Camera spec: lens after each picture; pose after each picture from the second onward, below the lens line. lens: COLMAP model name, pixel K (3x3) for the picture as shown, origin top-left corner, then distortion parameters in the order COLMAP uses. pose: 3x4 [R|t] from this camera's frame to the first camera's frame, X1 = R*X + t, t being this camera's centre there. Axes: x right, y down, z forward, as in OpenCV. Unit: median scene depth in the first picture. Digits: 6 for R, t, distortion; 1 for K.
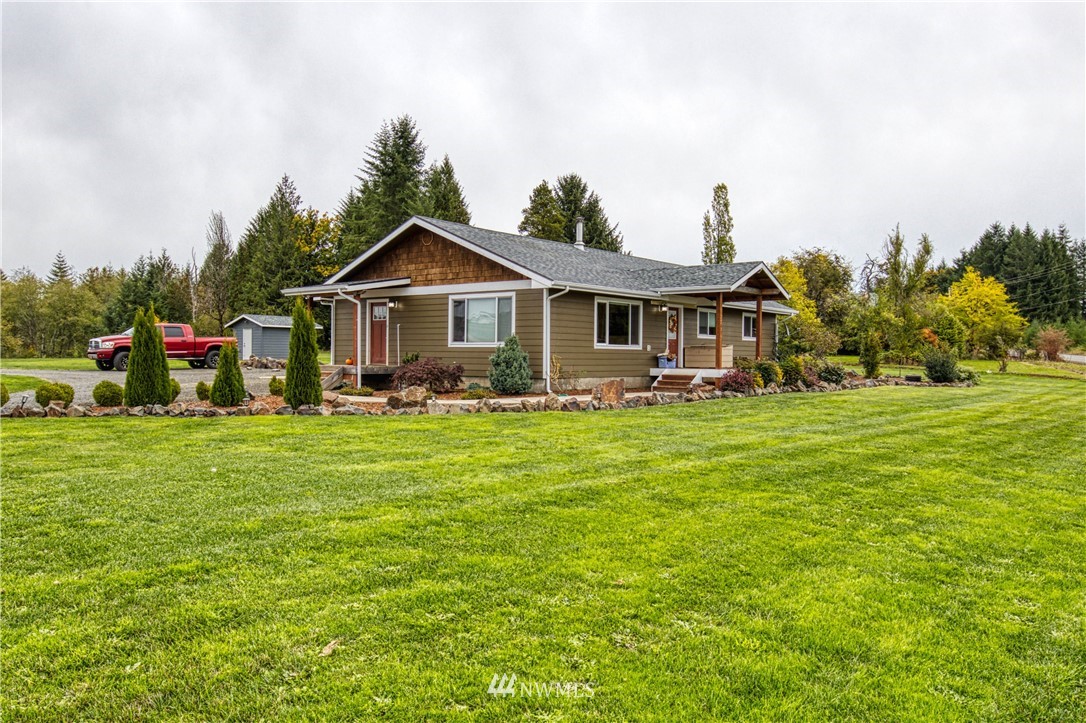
lens RADIAL K [[820.0, 0, 562.5], [0, 820.0, 352.2], [0, 0, 1]] dist [-0.022982, -0.006441]
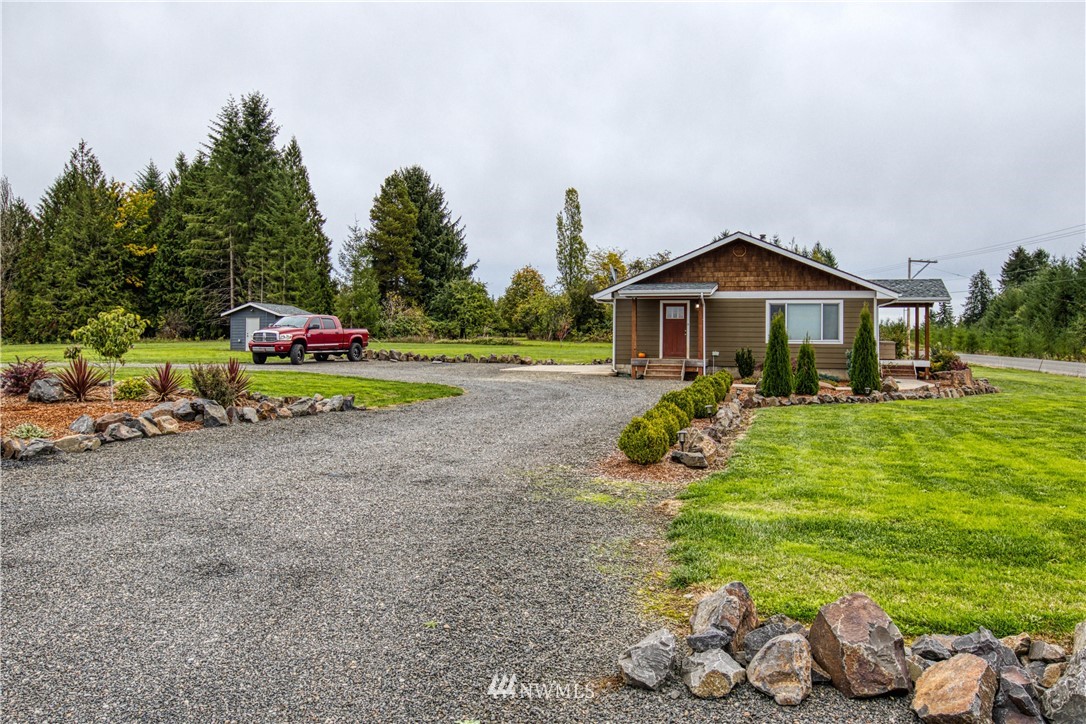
lens RADIAL K [[820.0, 0, 552.0], [0, 820.0, 320.4], [0, 0, 1]] dist [-0.022982, -0.006441]
pose [[0.937501, 0.013904, 0.347706, -0.206772], [-0.005374, 0.999661, -0.025483, -0.001853], [-0.347942, 0.022022, 0.937257, -0.002640]]
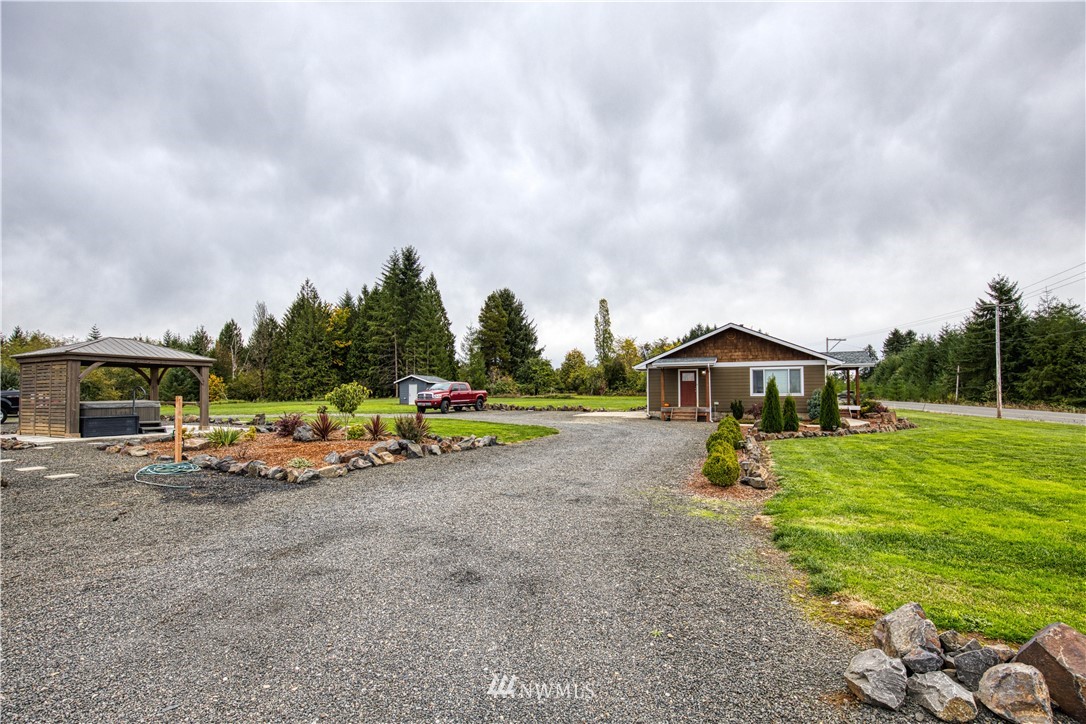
lens RADIAL K [[509.3, 0, 544.5], [0, 509.3, 373.2], [0, 0, 1]] dist [-0.030883, 0.002449]
pose [[0.963153, 0.003349, 0.268933, -0.214605], [0.008733, 0.999006, -0.043716, -0.002903], [-0.268813, 0.044454, 0.962166, 0.010544]]
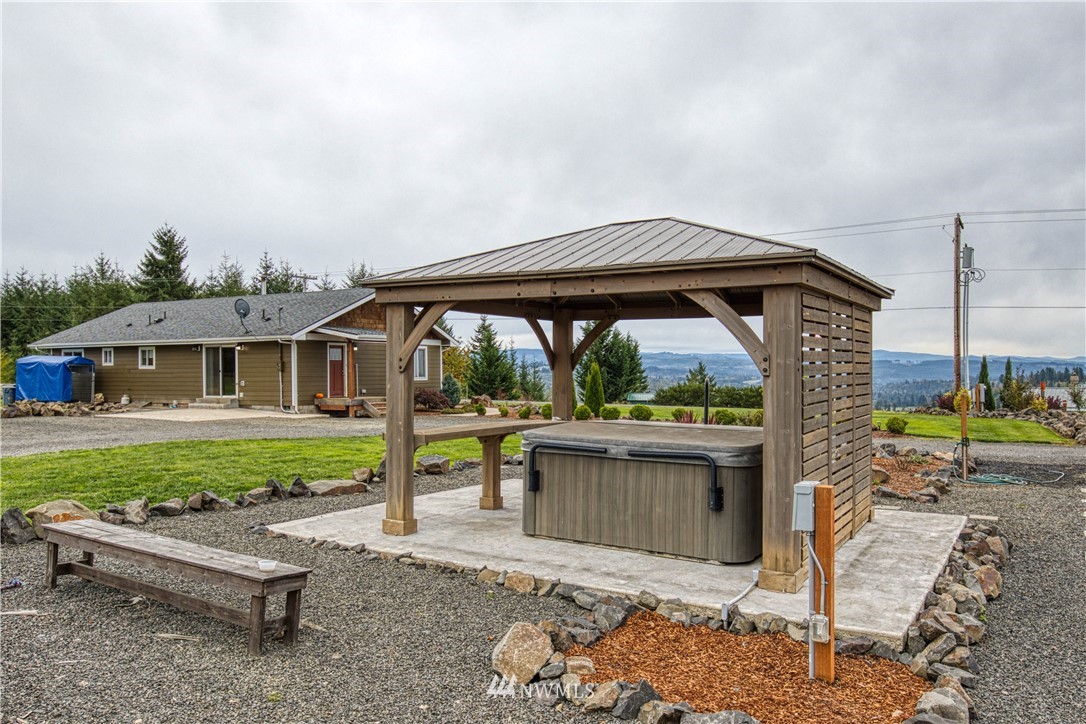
lens RADIAL K [[820.0, 0, 561.5], [0, 820.0, 378.1], [0, 0, 1]] dist [-0.022982, -0.006441]
pose [[-0.176005, -0.016406, 0.984252, -0.392266], [0.002921, 0.999848, 0.017188, -0.008533], [-0.984385, 0.005900, -0.175931, 0.235589]]
